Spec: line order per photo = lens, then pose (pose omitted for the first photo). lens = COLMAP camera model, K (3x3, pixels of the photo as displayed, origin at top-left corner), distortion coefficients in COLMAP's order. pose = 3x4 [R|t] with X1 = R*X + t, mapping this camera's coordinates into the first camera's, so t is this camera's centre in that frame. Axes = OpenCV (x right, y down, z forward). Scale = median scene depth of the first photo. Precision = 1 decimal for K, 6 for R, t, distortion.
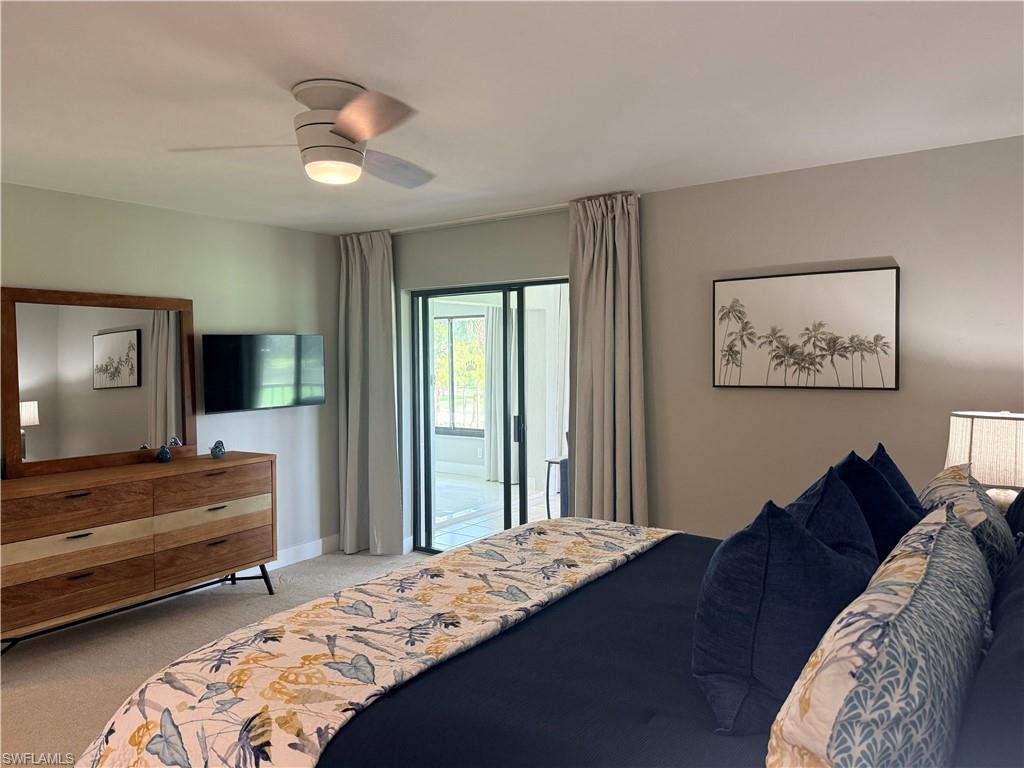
lens RADIAL K [[714.9, 0, 515.3], [0, 714.9, 391.5], [0, 0, 1]] dist [0.102626, -0.139075]
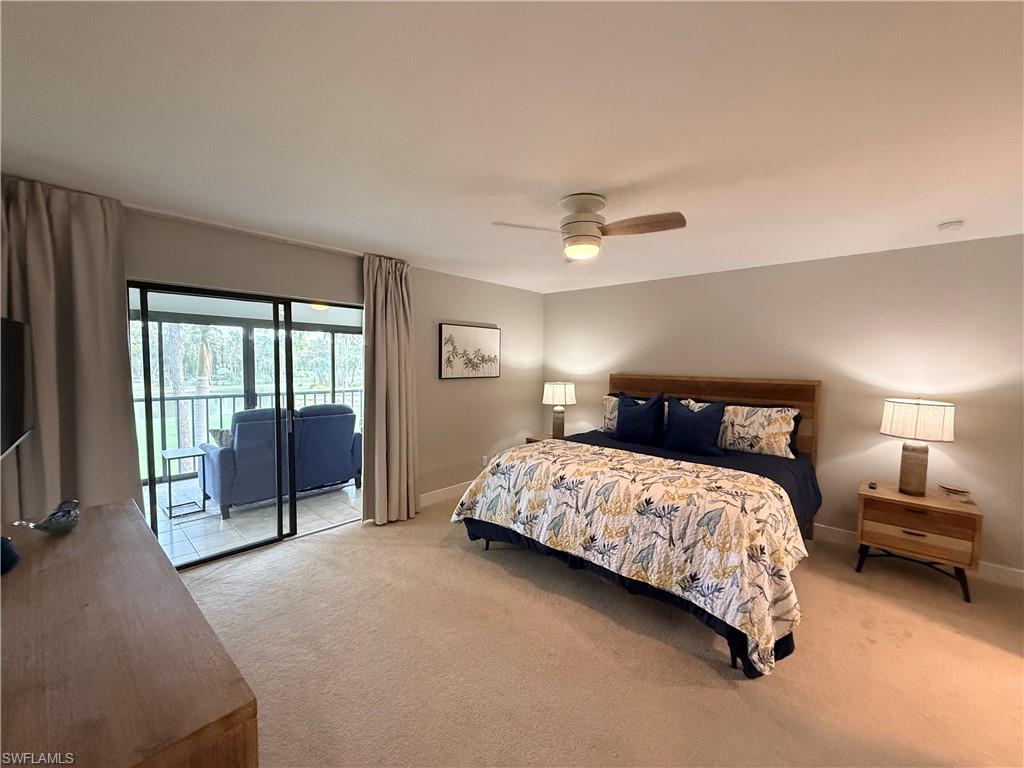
lens RADIAL K [[407.8, 0, 512.6], [0, 407.8, 384.7], [0, 0, 1]] dist [0.000274, 0.000039]
pose [[0.121226, -0.044882, 0.991610, -0.811119], [0.036035, 0.998518, 0.040789, -0.029767], [-0.991971, 0.030788, 0.122664, 0.713940]]
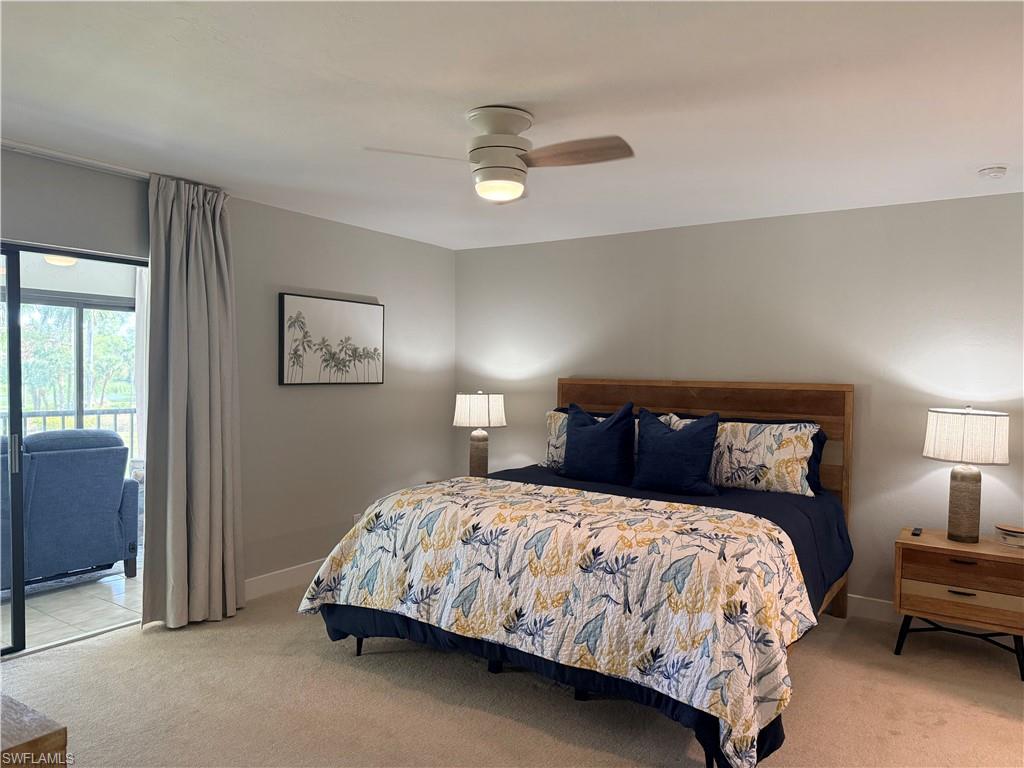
lens RADIAL K [[714.9, 0, 515.3], [0, 714.9, 391.5], [0, 0, 1]] dist [0.102626, -0.139075]
pose [[-0.022981, -0.020667, 0.999522, -0.933302], [0.035152, 0.999151, 0.021468, -0.007983], [-0.999118, 0.035628, -0.022235, 0.686506]]
